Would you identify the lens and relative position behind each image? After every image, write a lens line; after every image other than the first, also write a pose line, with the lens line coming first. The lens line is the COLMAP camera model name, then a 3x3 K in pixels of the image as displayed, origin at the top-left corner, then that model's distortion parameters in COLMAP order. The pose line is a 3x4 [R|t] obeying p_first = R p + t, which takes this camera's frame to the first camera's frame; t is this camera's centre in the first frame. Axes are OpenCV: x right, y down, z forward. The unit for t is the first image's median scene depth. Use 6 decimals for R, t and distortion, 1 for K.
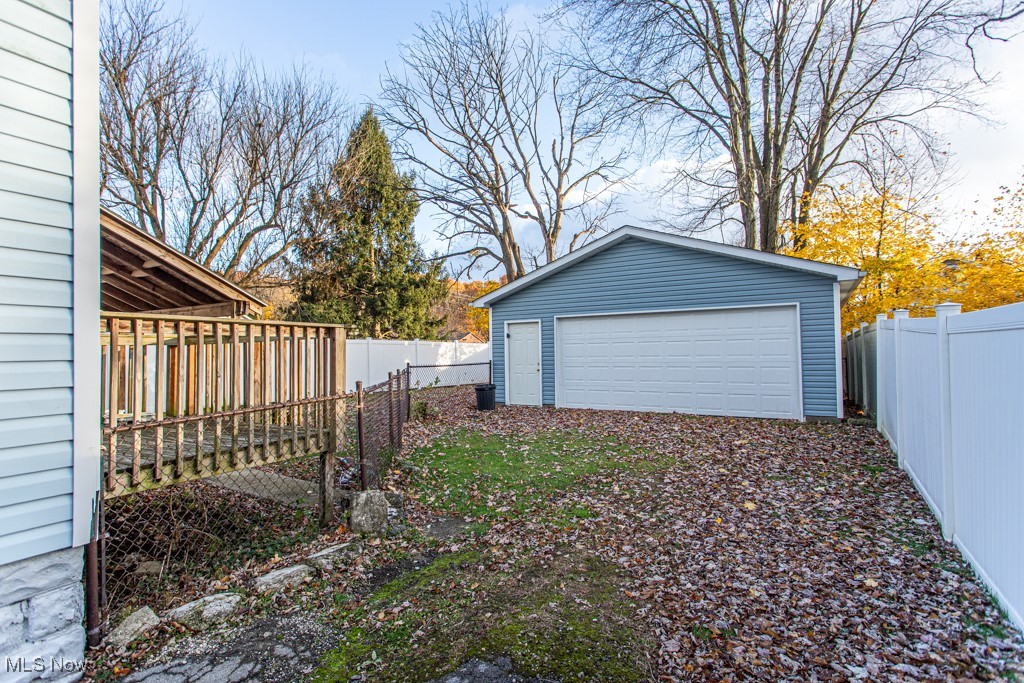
lens RADIAL K [[489.2, 0, 511.1], [0, 489.2, 340.1], [0, 0, 1]] dist [0.004437, 0.001071]
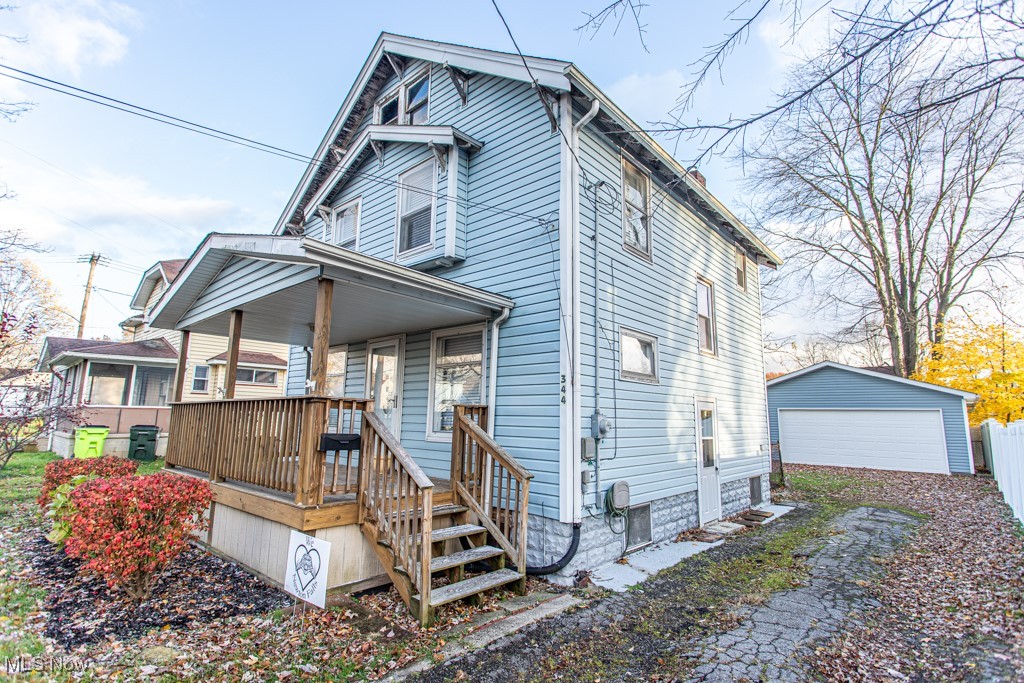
lens RADIAL K [[489.2, 0, 513.1], [0, 489.2, 340.6], [0, 0, 1]] dist [0.004437, 0.001071]
pose [[0.982983, 0.007831, -0.183532, -0.298021], [-0.033430, 0.990033, -0.136808, -0.011420], [0.180631, 0.140615, 0.973447, -0.509268]]
